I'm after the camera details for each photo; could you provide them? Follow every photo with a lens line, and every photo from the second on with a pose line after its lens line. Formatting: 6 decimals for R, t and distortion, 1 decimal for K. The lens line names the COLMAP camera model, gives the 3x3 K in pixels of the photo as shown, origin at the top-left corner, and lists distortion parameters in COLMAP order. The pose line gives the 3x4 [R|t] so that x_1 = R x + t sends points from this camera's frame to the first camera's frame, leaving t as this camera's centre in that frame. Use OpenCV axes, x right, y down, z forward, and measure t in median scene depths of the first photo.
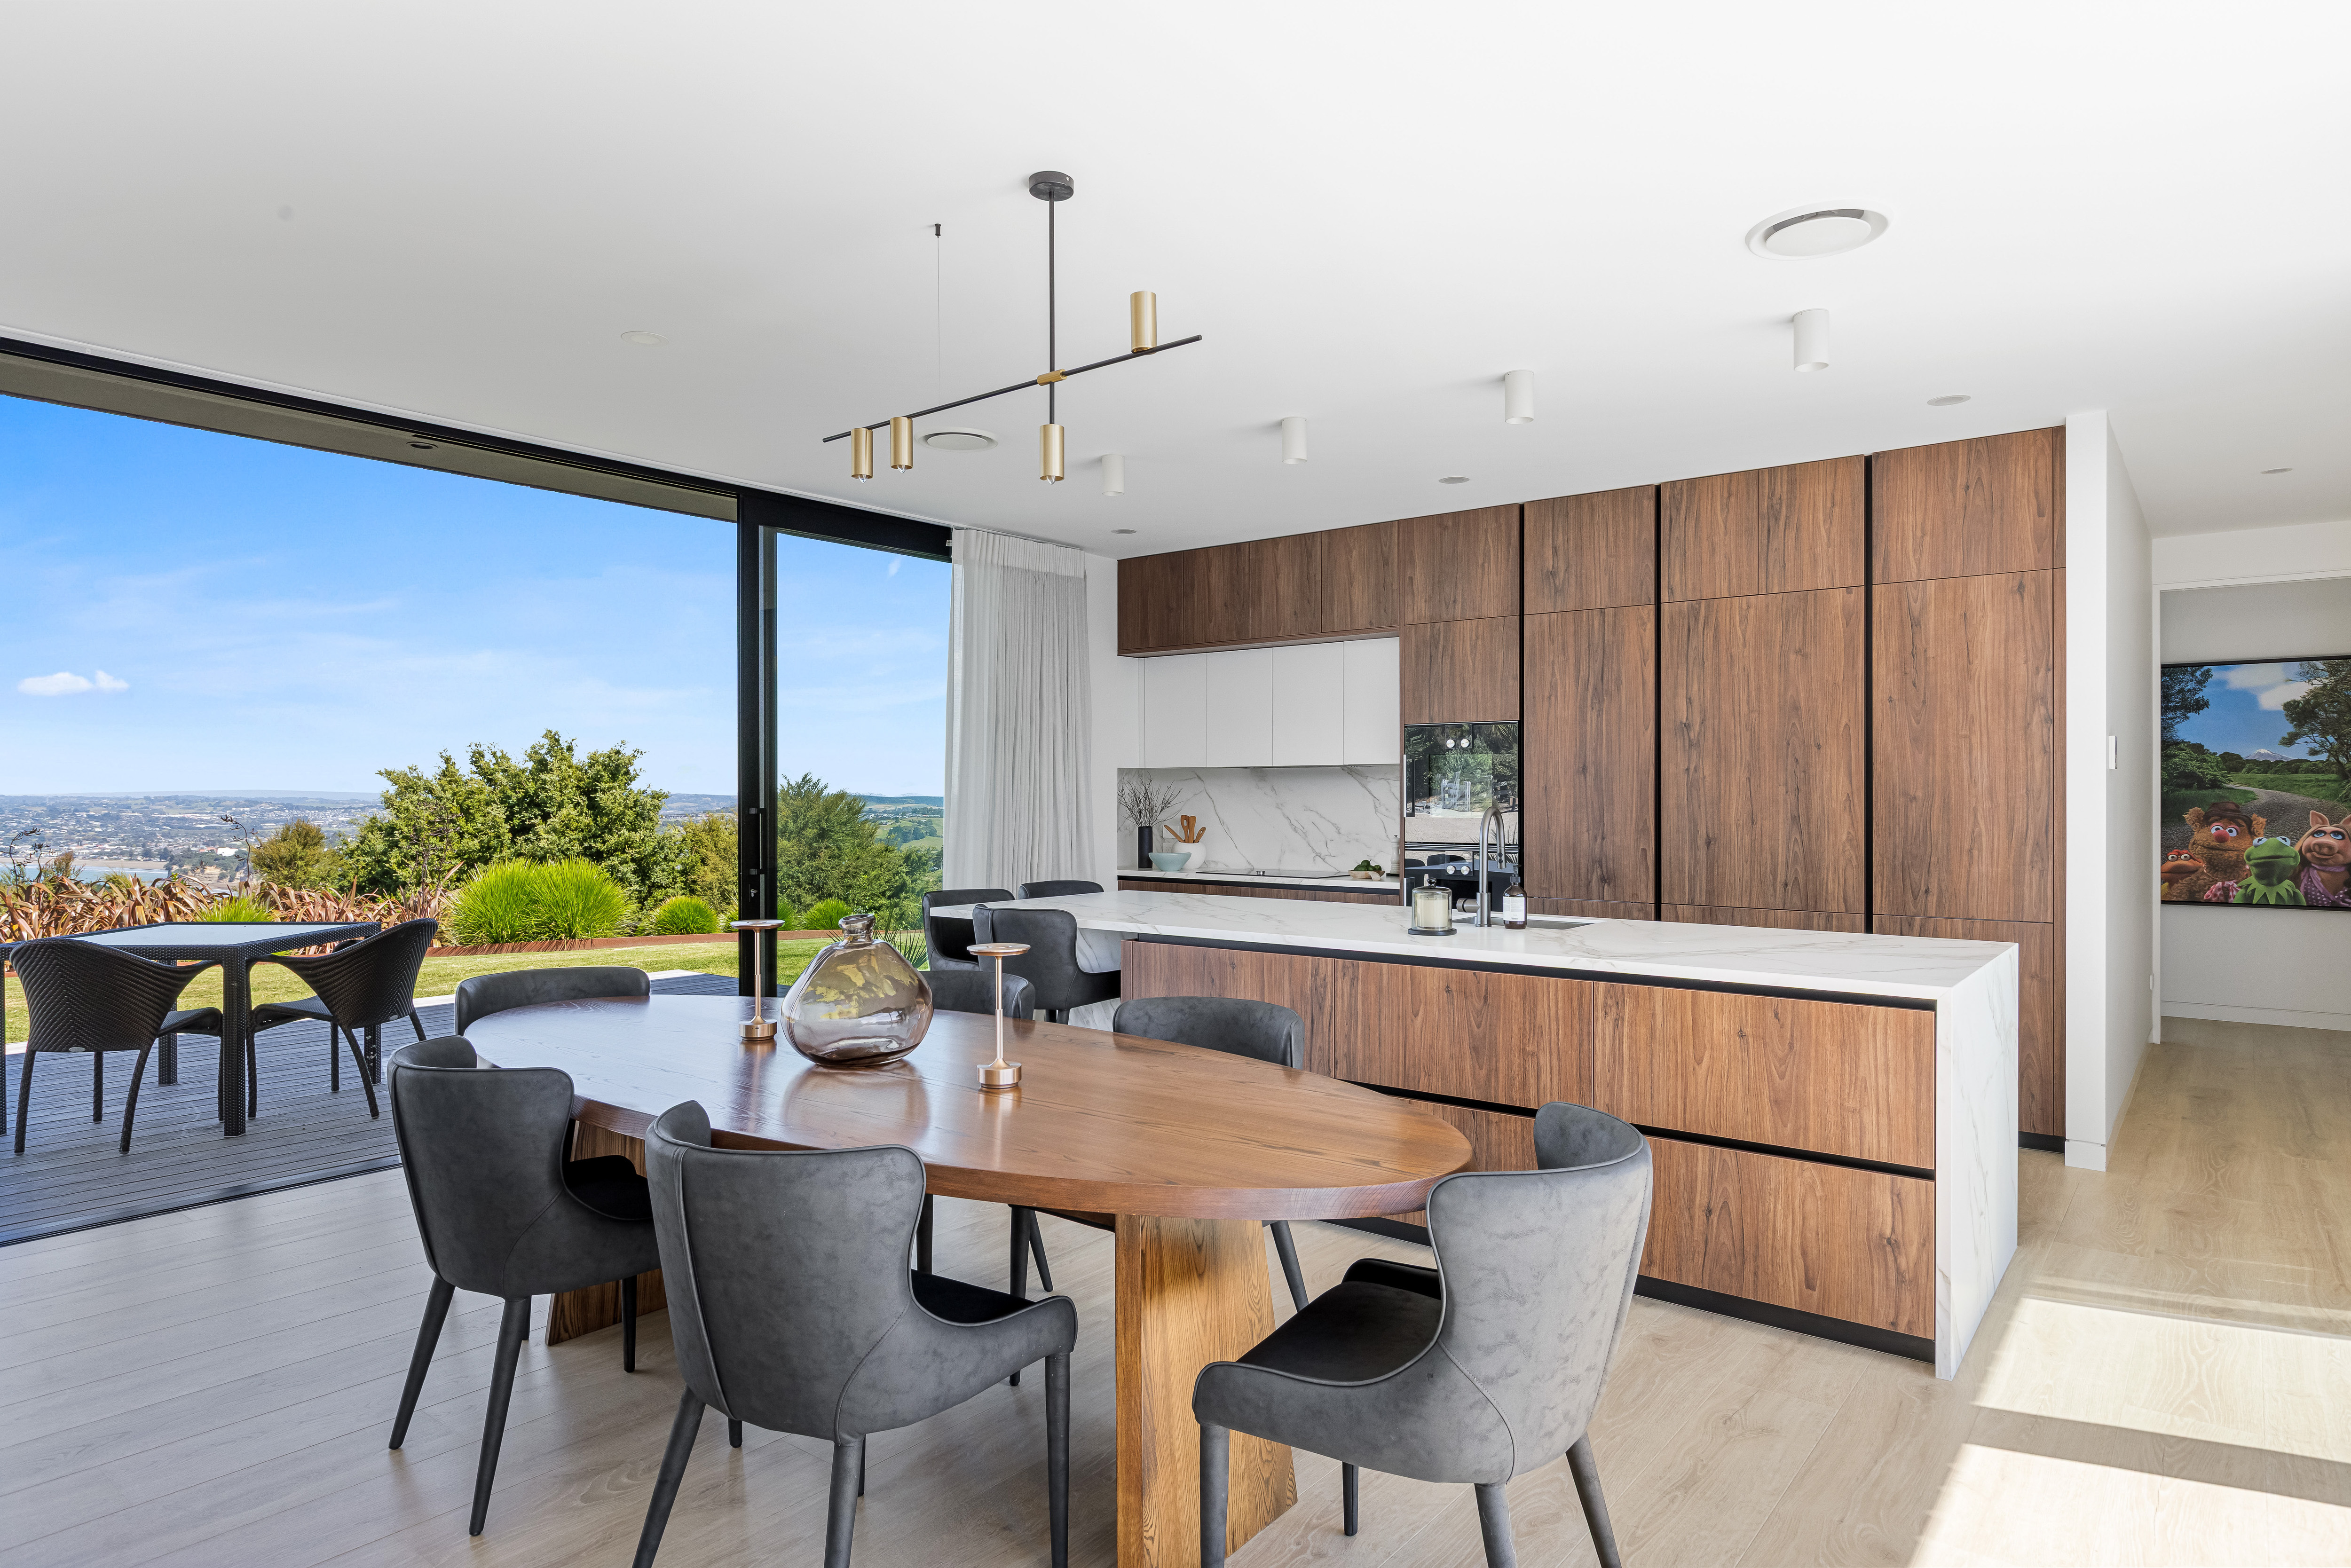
lens RADIAL K [[1353.9, 0, 1177.5], [0, 1353.9, 780.6], [0, 0, 1]] dist [-0.006196, -0.001530]
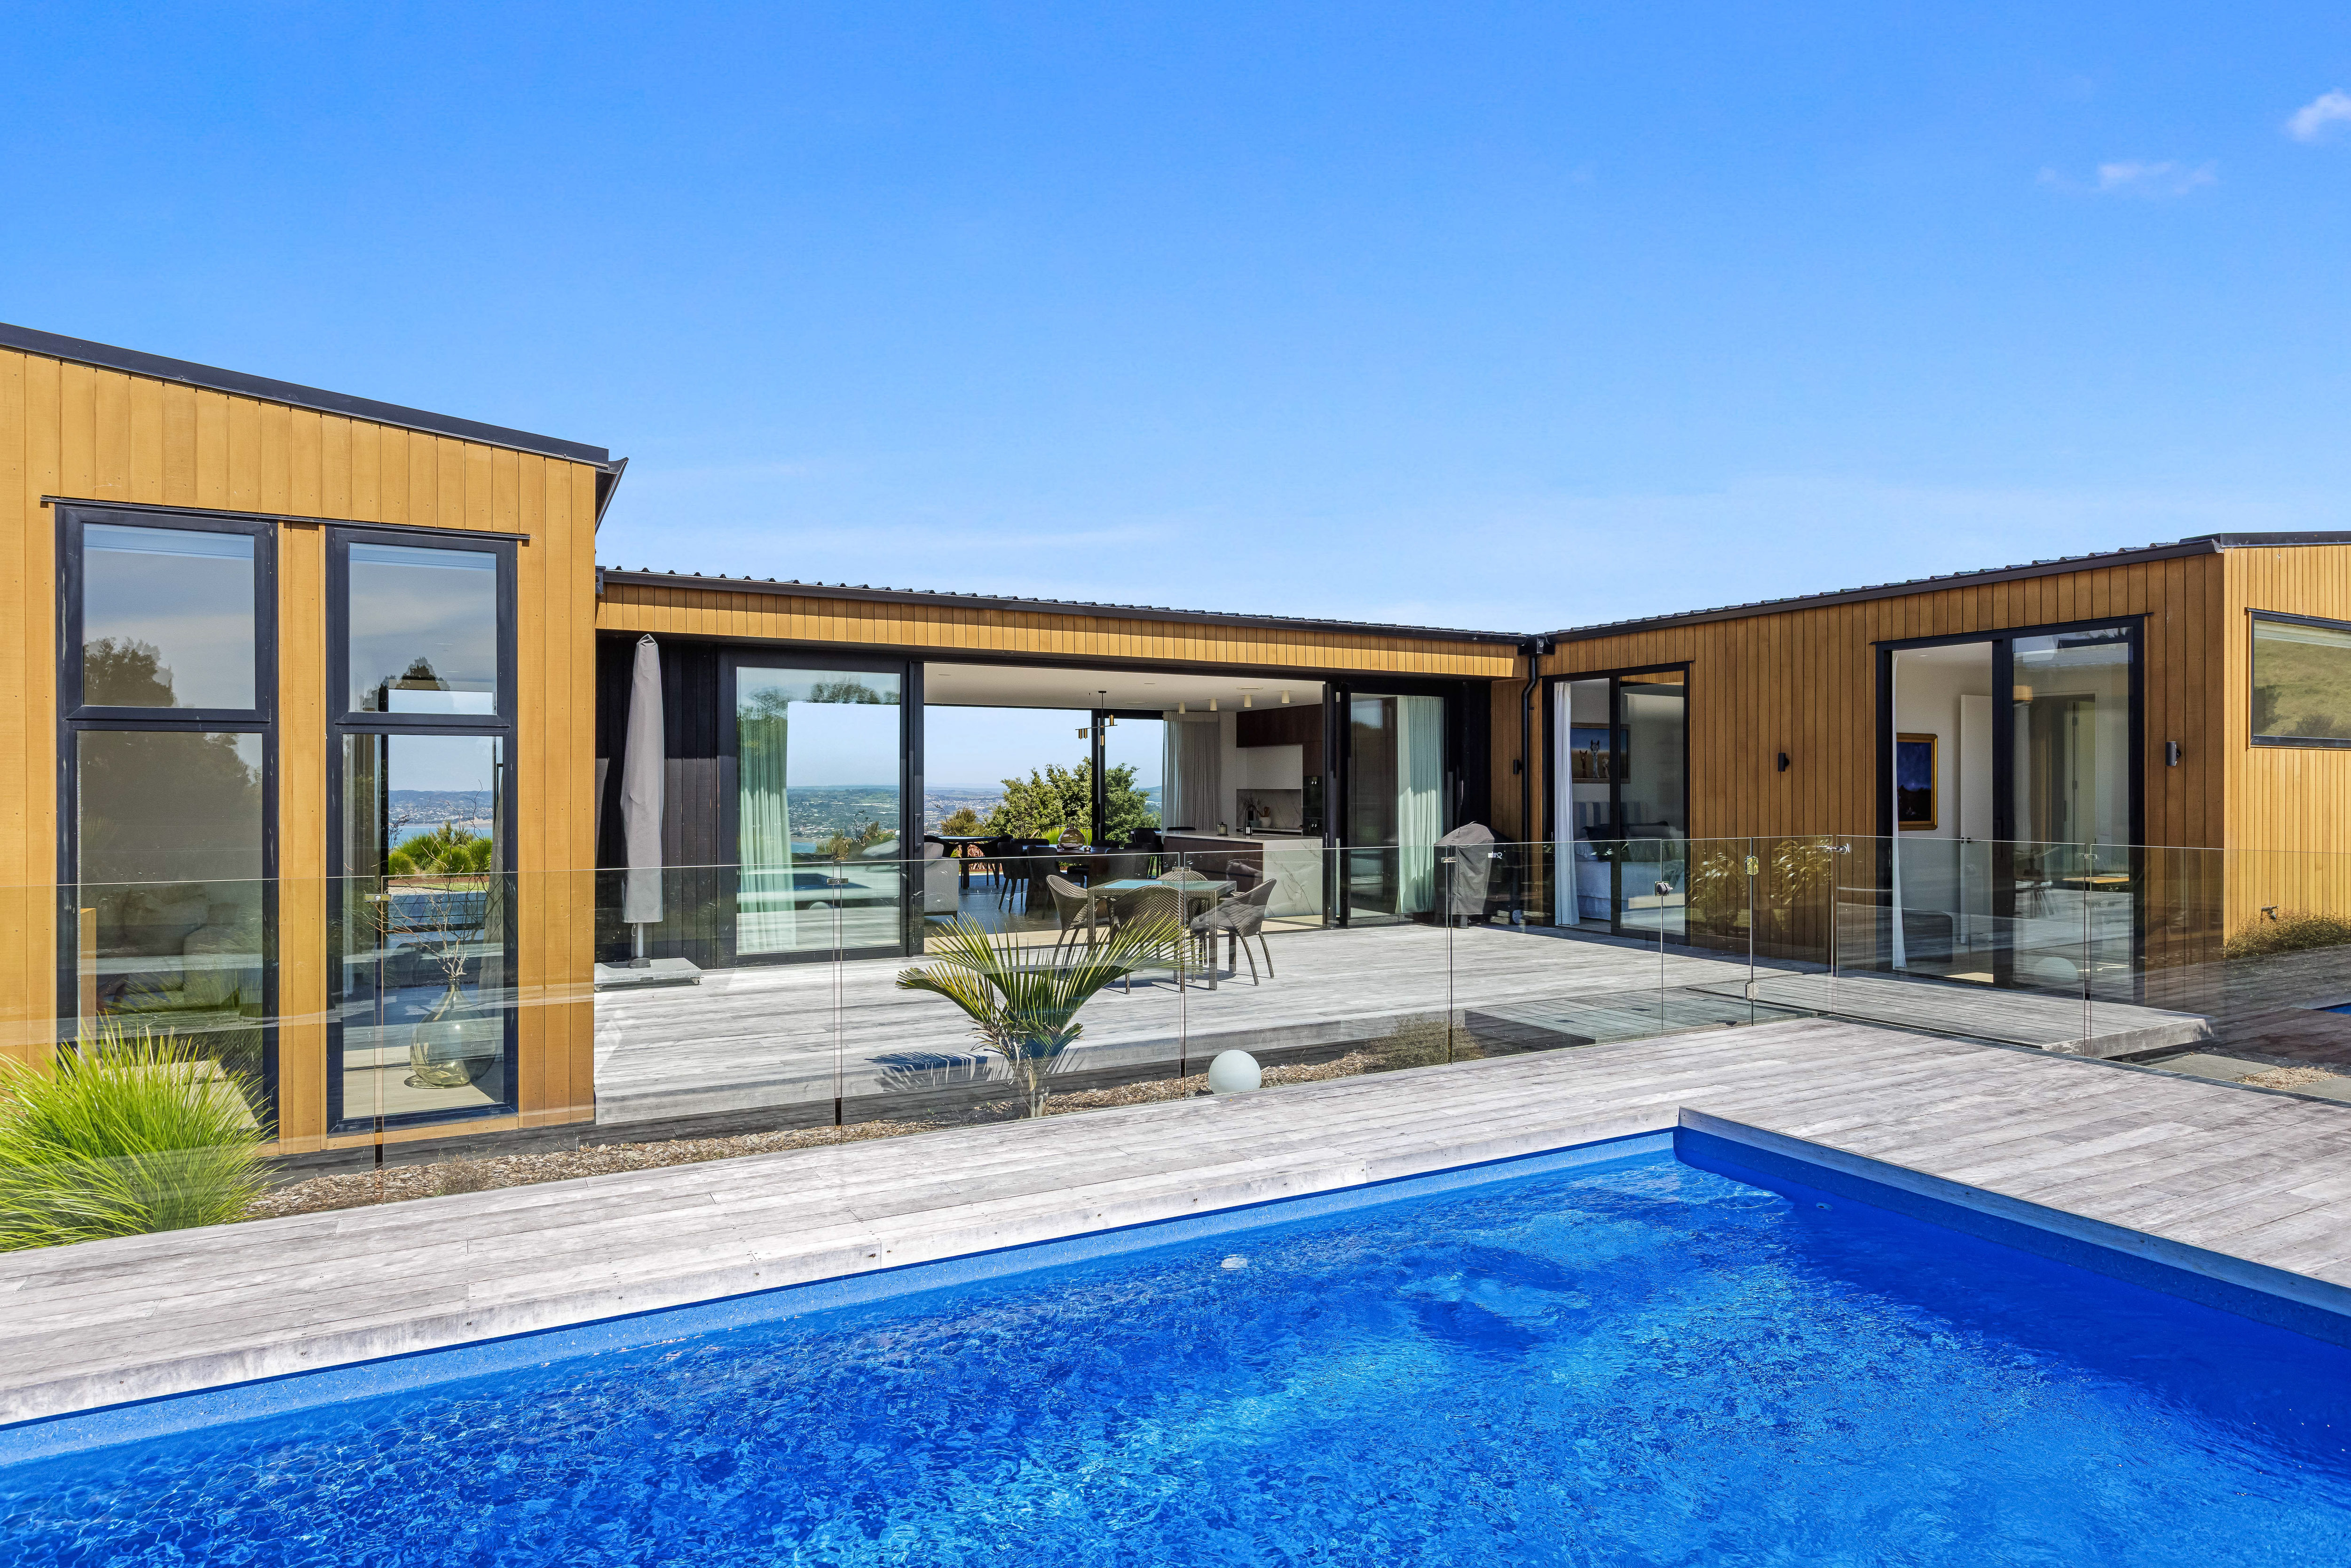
lens RADIAL K [[1328.0, 0, 1171.9], [0, 1328.0, 791.1], [0, 0, 1]] dist [-0.000982, -0.000040]
pose [[0.917350, 0.000051, -0.398081, 0.343553], [0.005591, 0.999900, 0.013014, -0.015214], [0.398042, -0.014164, 0.917258, -0.570646]]
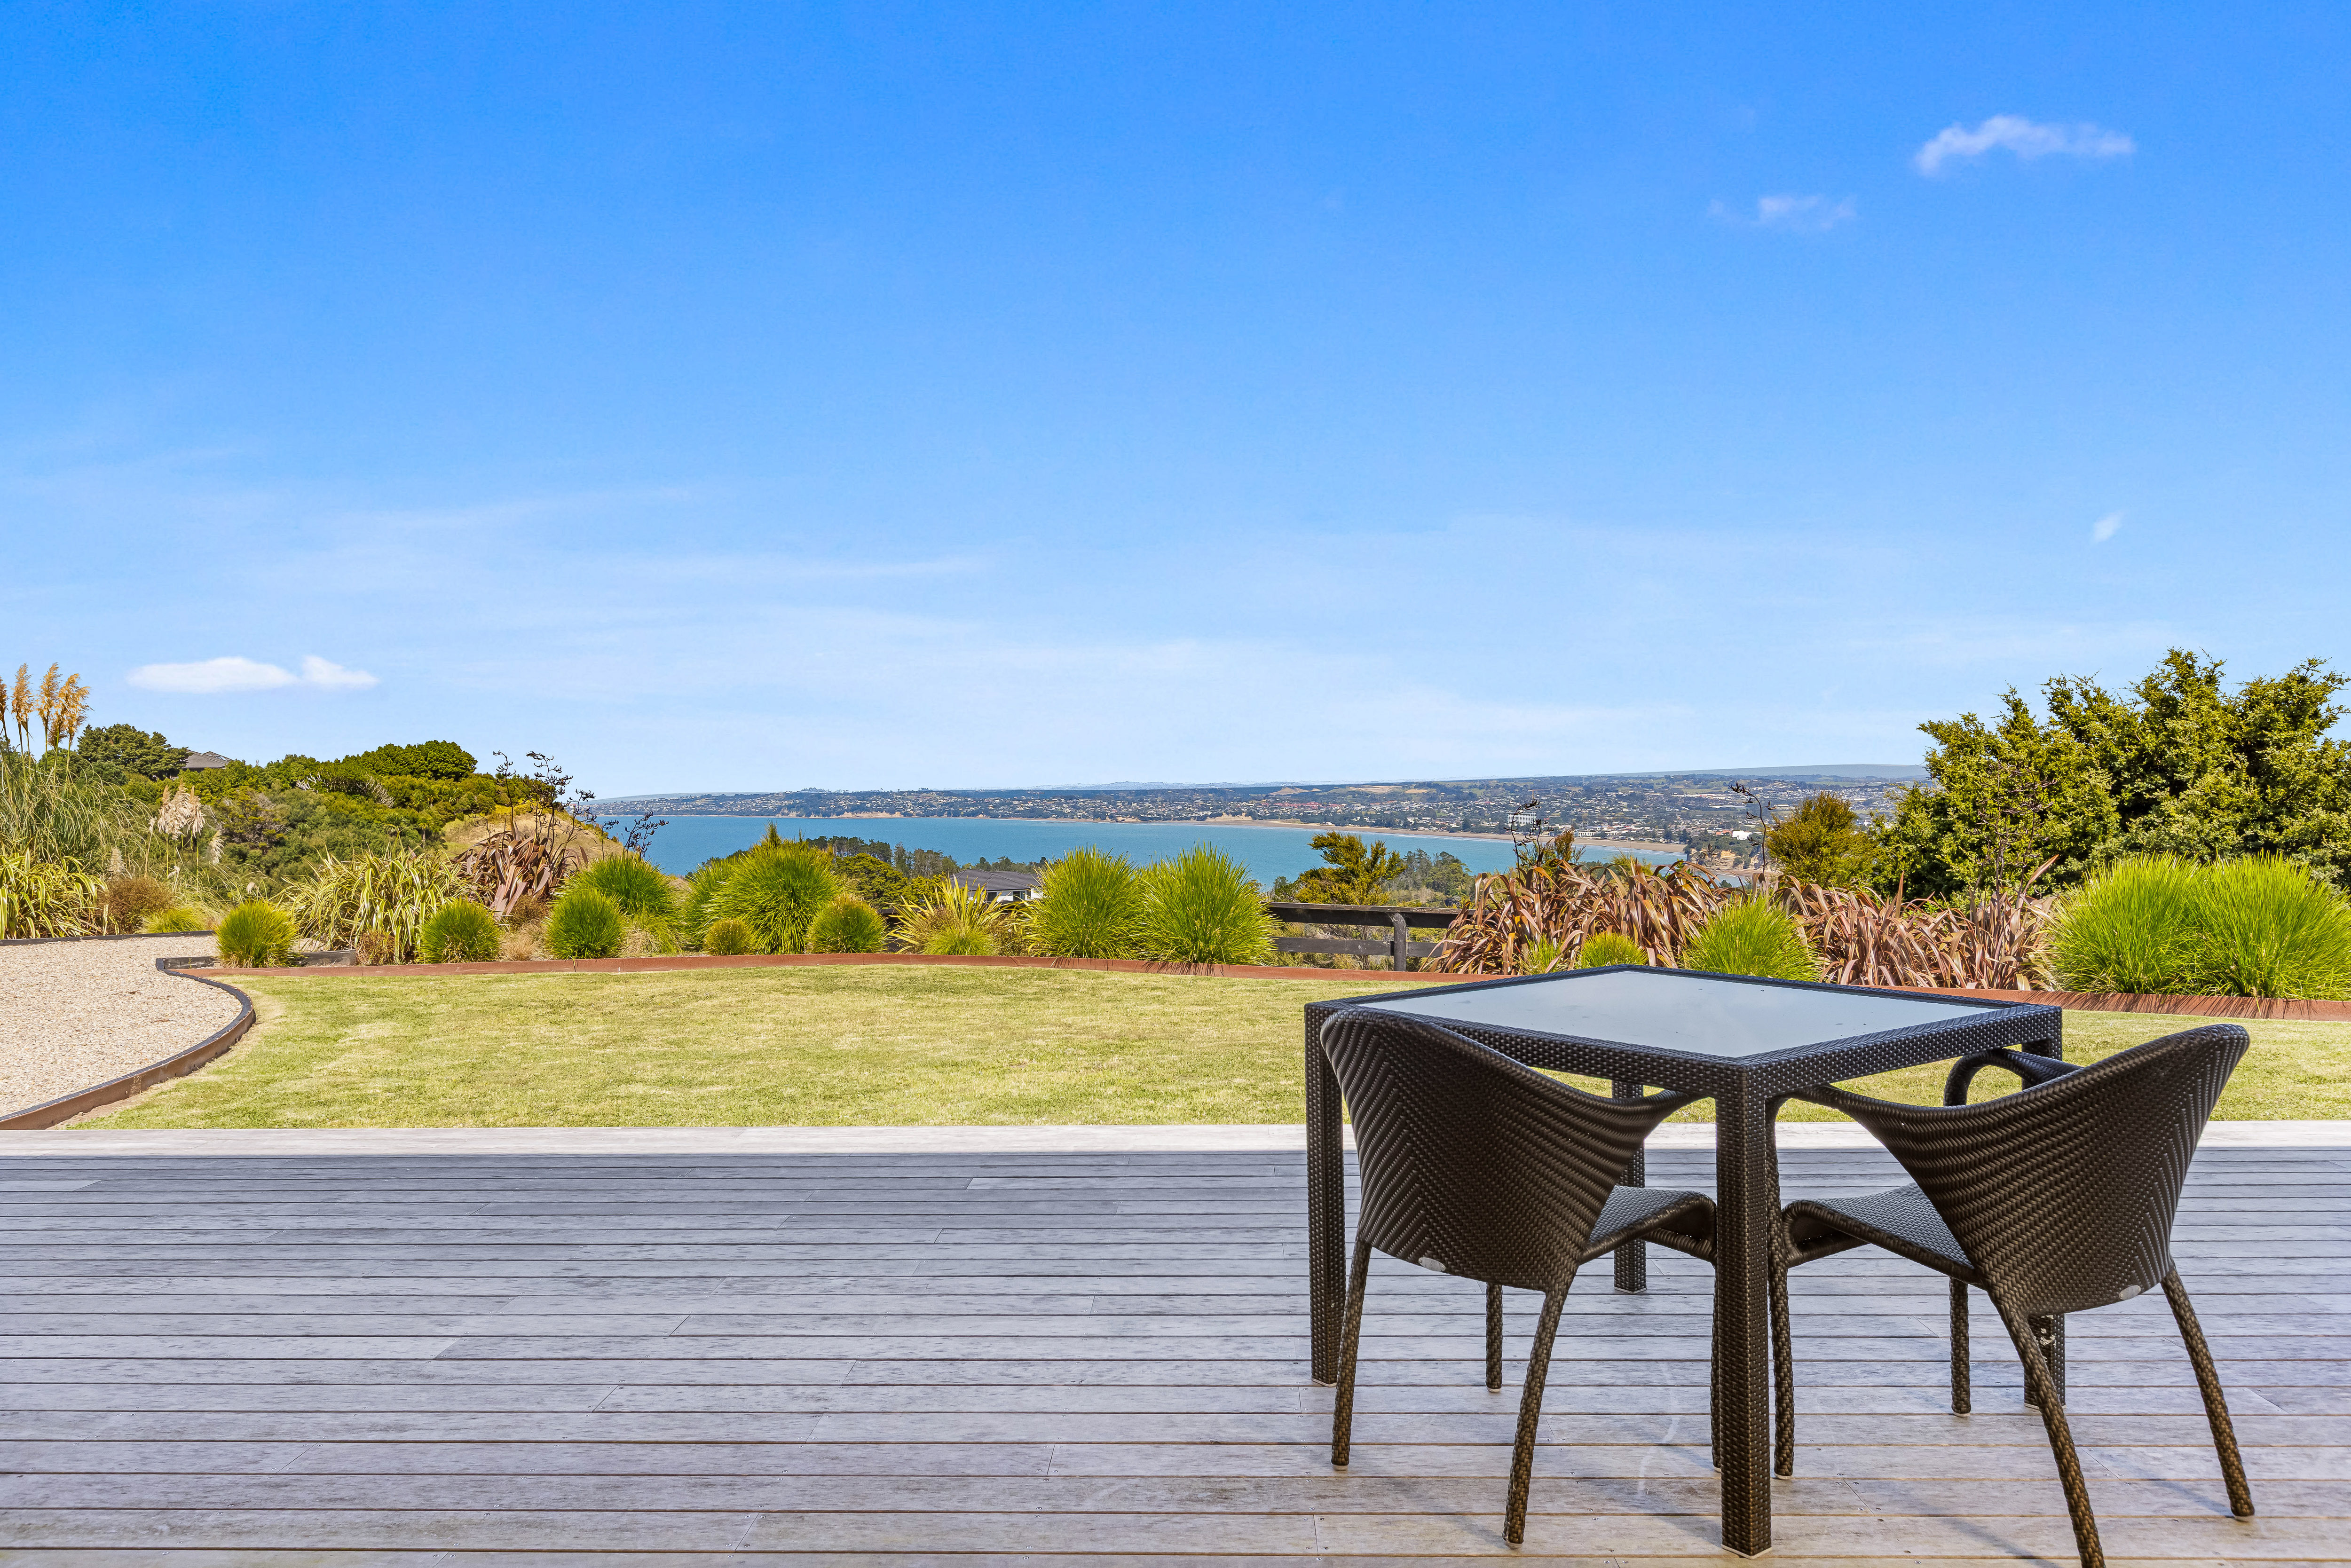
lens RADIAL K [[1709.5, 0, 1175.1], [0, 1709.5, 778.7], [0, 0, 1]] dist [0.002611, 0.005212]
pose [[0.595108, -0.007256, -0.803613, -0.104431], [0.019924, 0.999785, 0.005727, 0.008822], [0.803399, -0.019419, 0.595125, 0.151330]]
